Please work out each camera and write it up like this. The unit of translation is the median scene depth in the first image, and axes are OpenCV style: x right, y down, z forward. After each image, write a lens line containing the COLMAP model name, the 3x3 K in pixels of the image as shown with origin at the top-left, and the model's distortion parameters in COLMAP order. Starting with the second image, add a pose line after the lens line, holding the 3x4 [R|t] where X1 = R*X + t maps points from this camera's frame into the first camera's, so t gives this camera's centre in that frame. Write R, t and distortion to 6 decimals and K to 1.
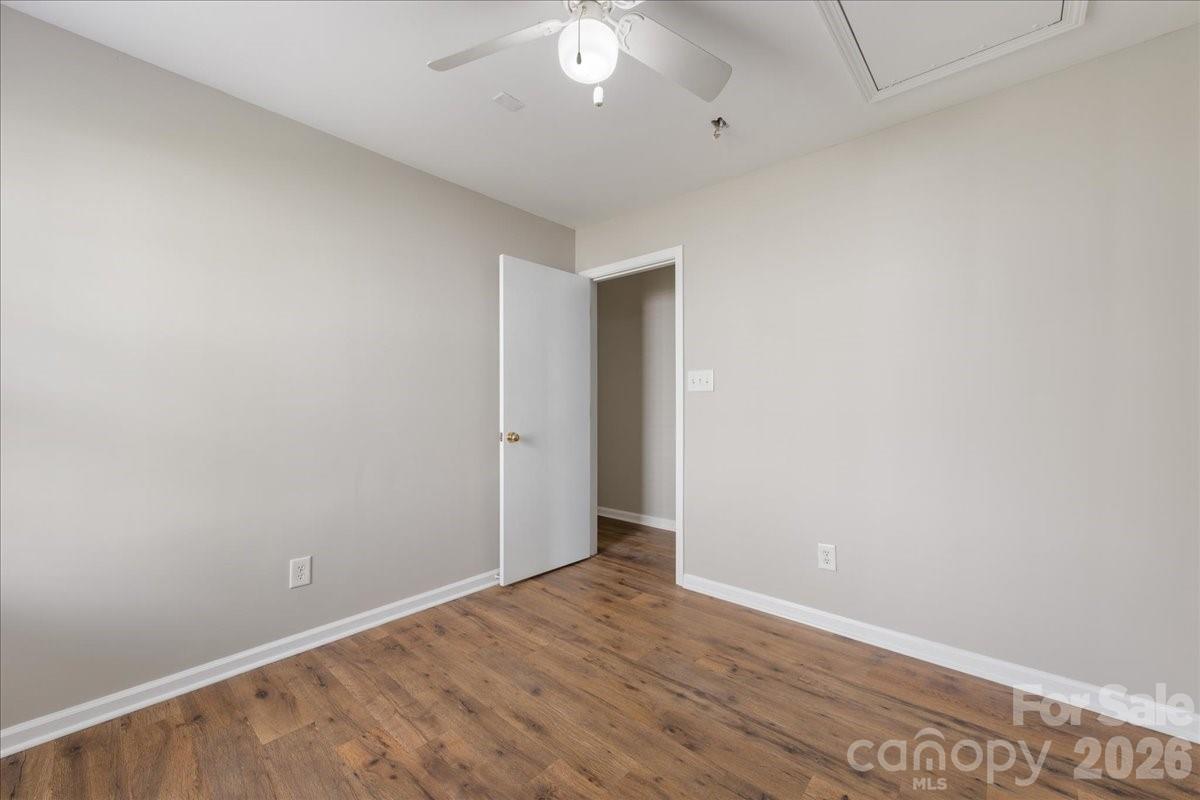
lens RADIAL K [[471.7, 0, 599.4], [0, 471.7, 398.2], [0, 0, 1]] dist [-0.000922, -0.001131]
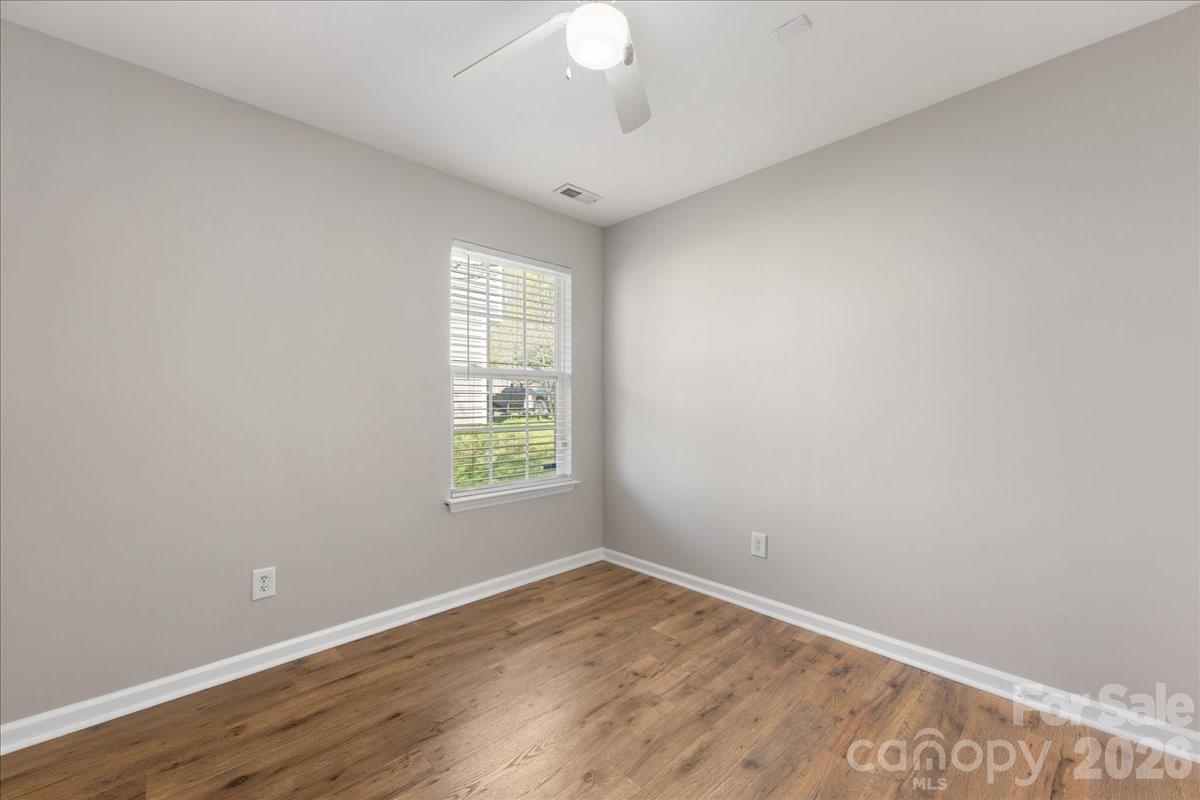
lens RADIAL K [[471.7, 0, 597.0], [0, 471.7, 403.0], [0, 0, 1]] dist [-0.000922, -0.001131]
pose [[-0.082965, 0.002368, -0.996550, 0.681819], [0.006459, 0.999977, 0.001838, 0.007294], [0.996532, -0.006284, -0.082978, 0.810322]]
